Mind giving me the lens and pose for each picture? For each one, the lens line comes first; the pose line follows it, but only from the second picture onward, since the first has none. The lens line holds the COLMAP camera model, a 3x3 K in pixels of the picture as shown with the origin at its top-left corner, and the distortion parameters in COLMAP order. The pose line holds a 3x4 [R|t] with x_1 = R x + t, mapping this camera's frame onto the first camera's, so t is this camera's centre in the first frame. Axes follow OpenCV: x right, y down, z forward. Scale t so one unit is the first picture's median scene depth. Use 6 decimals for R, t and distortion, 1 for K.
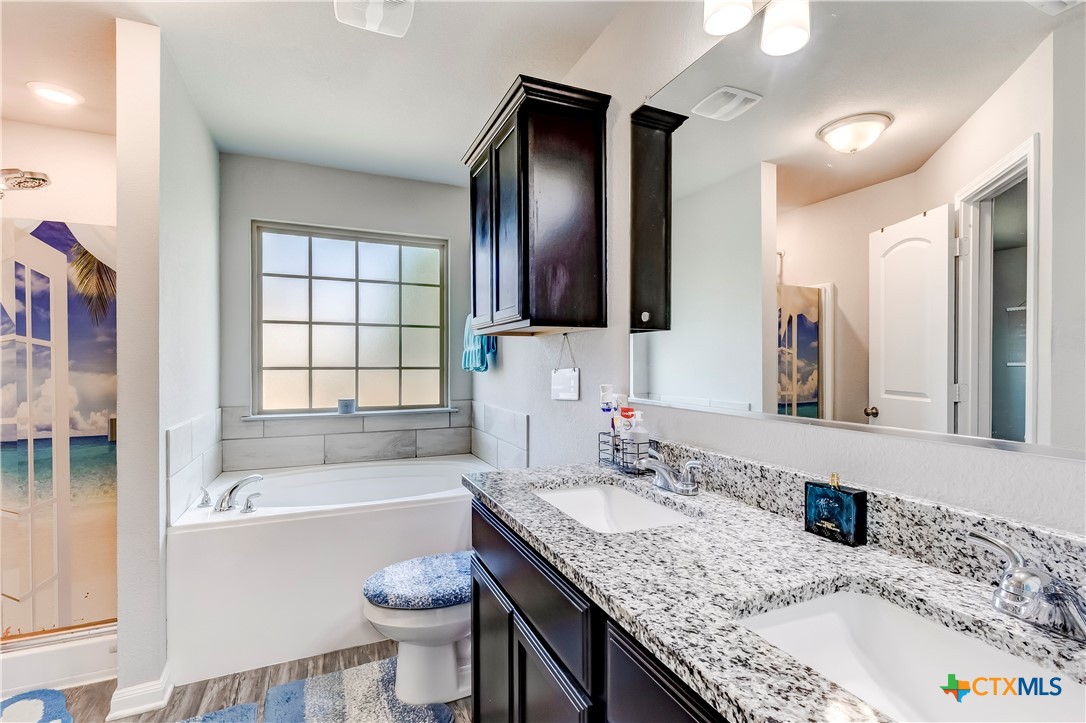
lens RADIAL K [[493.5, 0, 536.2], [0, 493.5, 366.4], [0, 0, 1]] dist [0.002894, -0.000023]
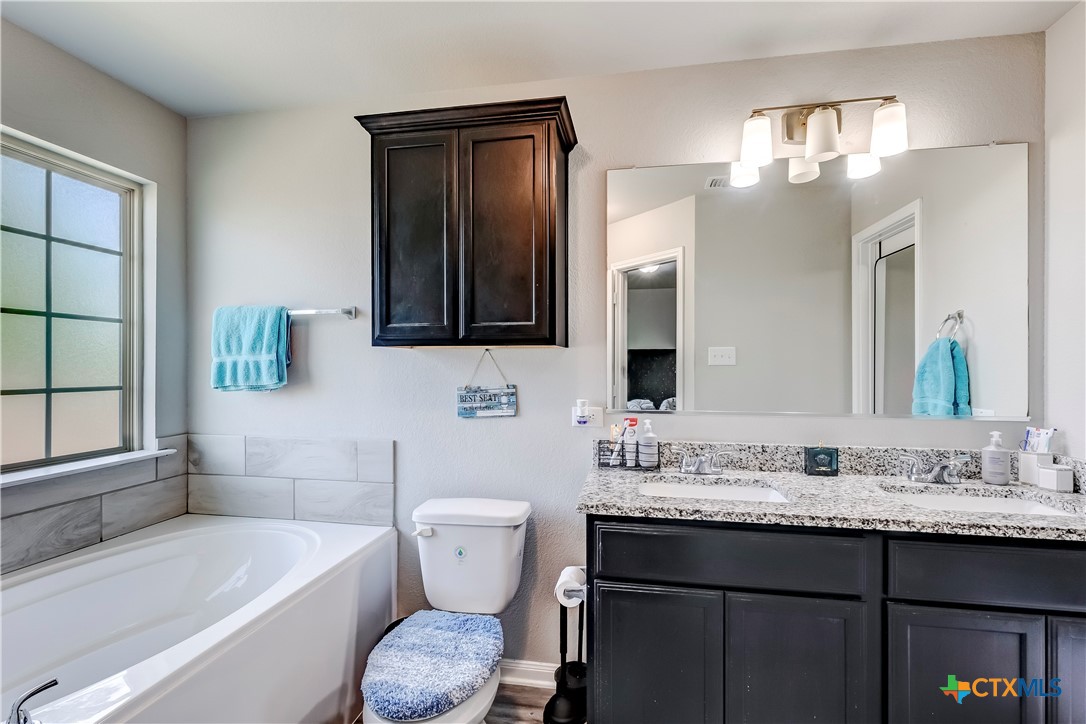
lens RADIAL K [[493.5, 0, 550.5], [0, 493.5, 369.2], [0, 0, 1]] dist [0.002894, -0.000023]
pose [[0.560981, -0.006765, 0.827801, -0.755518], [0.007080, 0.999969, 0.003373, -0.033387], [-0.827798, 0.003969, 0.561012, 0.397326]]
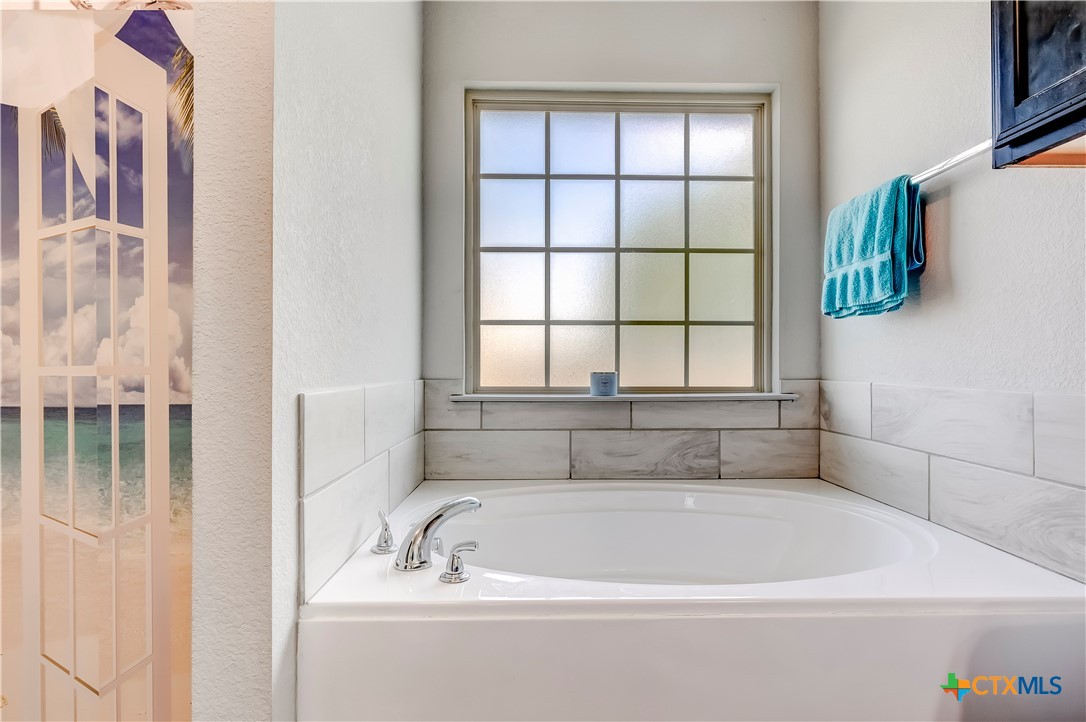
lens RADIAL K [[537.5, 0, 535.3], [0, 537.5, 362.3], [0, 0, 1]] dist [-0.003557, -0.001429]
pose [[0.920469, -0.003955, -0.390795, -0.346401], [-0.000652, 0.999932, -0.011655, 0.104044], [0.390814, 0.010982, 0.920404, 0.621246]]
